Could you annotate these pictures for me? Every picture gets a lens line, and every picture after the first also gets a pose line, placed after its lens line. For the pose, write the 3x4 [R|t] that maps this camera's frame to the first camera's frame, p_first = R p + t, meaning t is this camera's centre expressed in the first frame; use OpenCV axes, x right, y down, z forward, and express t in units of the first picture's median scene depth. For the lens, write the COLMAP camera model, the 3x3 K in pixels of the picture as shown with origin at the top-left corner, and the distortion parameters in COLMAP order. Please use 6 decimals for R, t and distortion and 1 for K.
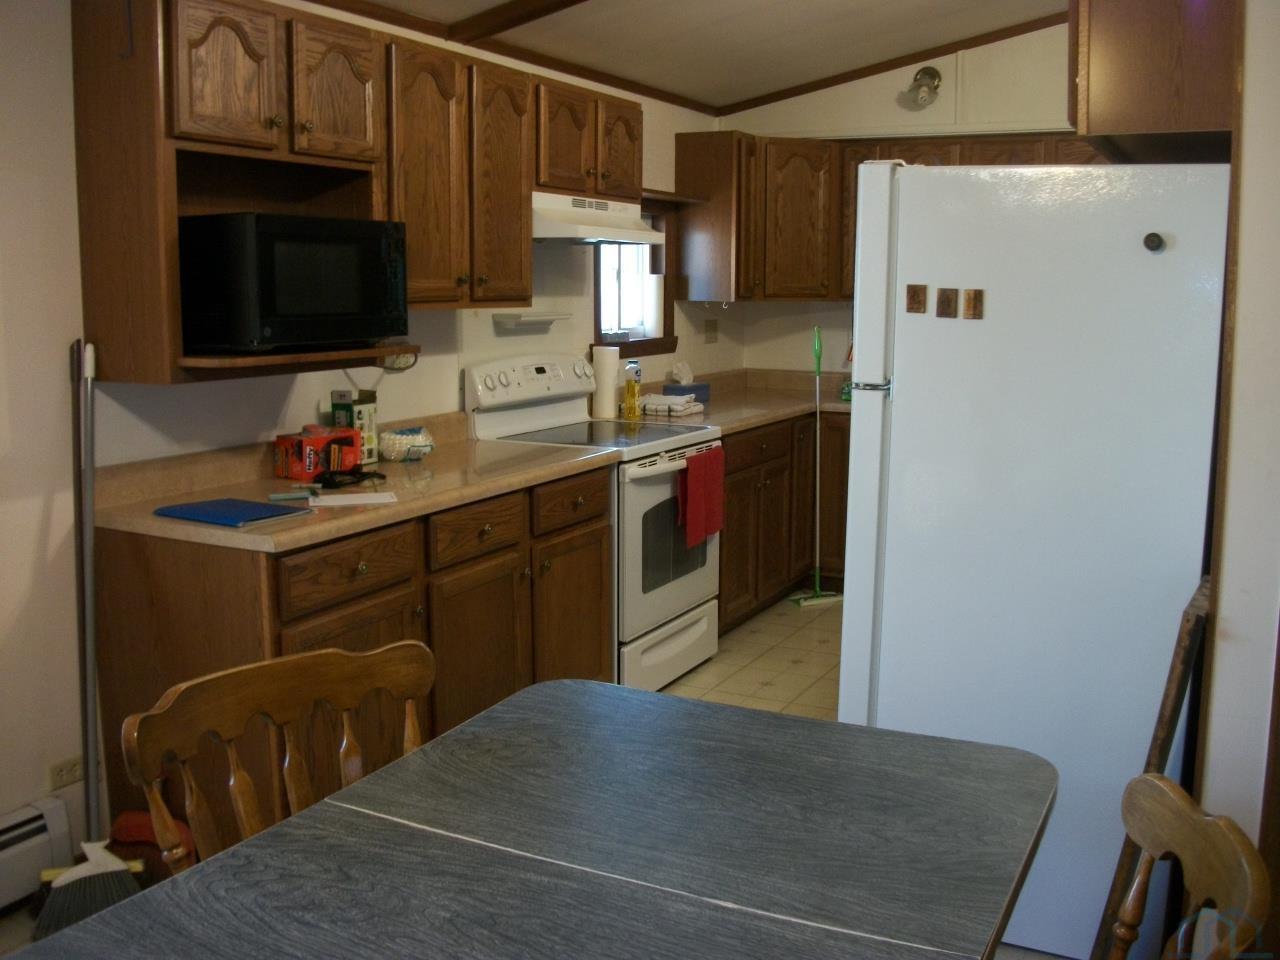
lens RADIAL K [[1224.0, 0, 643.2], [0, 1224.0, 439.7], [0, 0, 1]] dist [-0.148311, -0.000717]
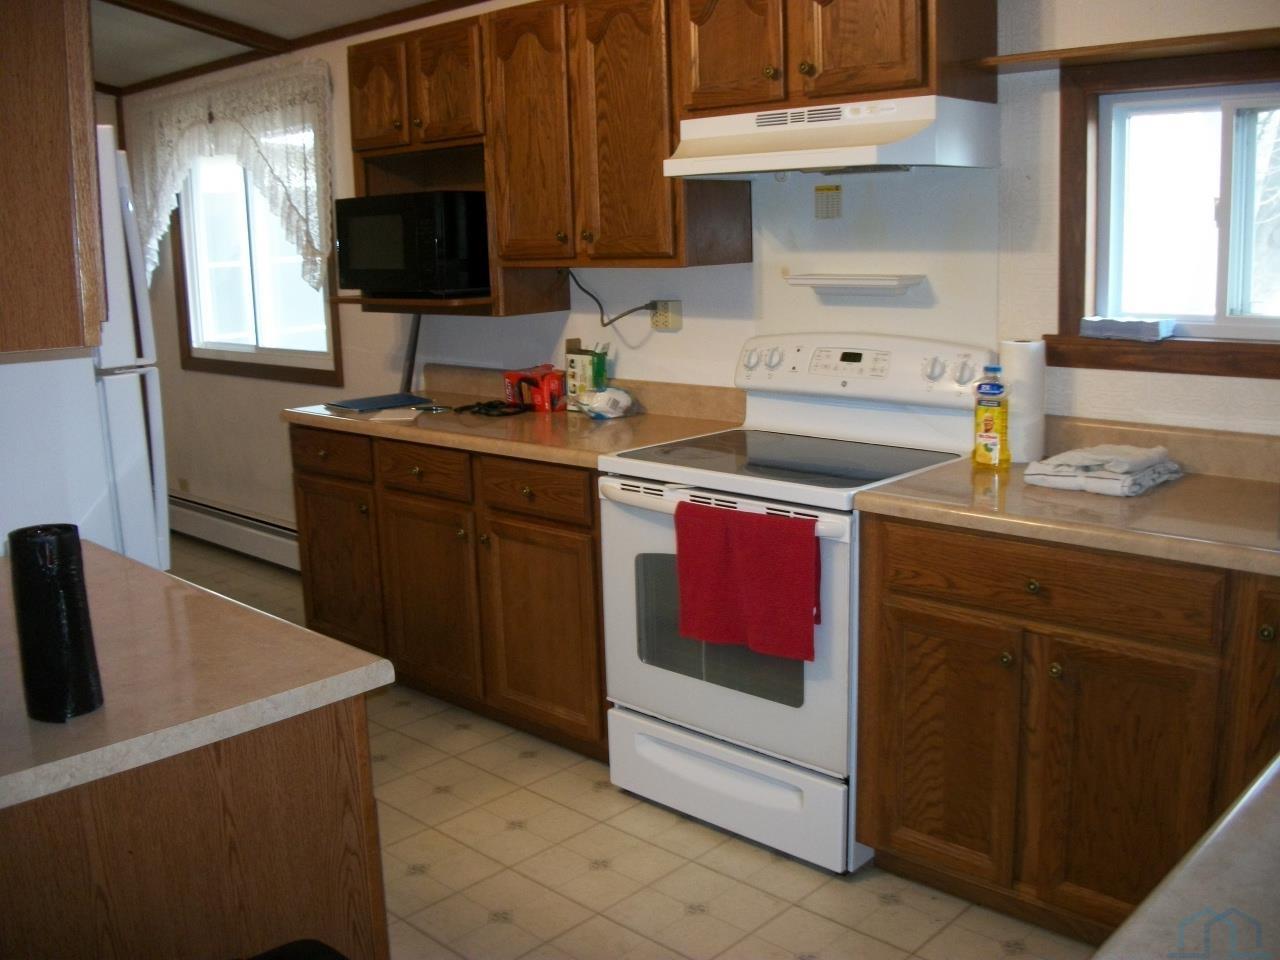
lens RADIAL K [[1224.0, 0, 643.2], [0, 1224.0, 439.7], [0, 0, 1]] dist [-0.148311, -0.000717]
pose [[-0.276081, 0.162899, -0.947229, 0.695589], [-0.093405, 0.976320, 0.195126, -0.152597], [0.956585, 0.142347, -0.254328, 1.203057]]
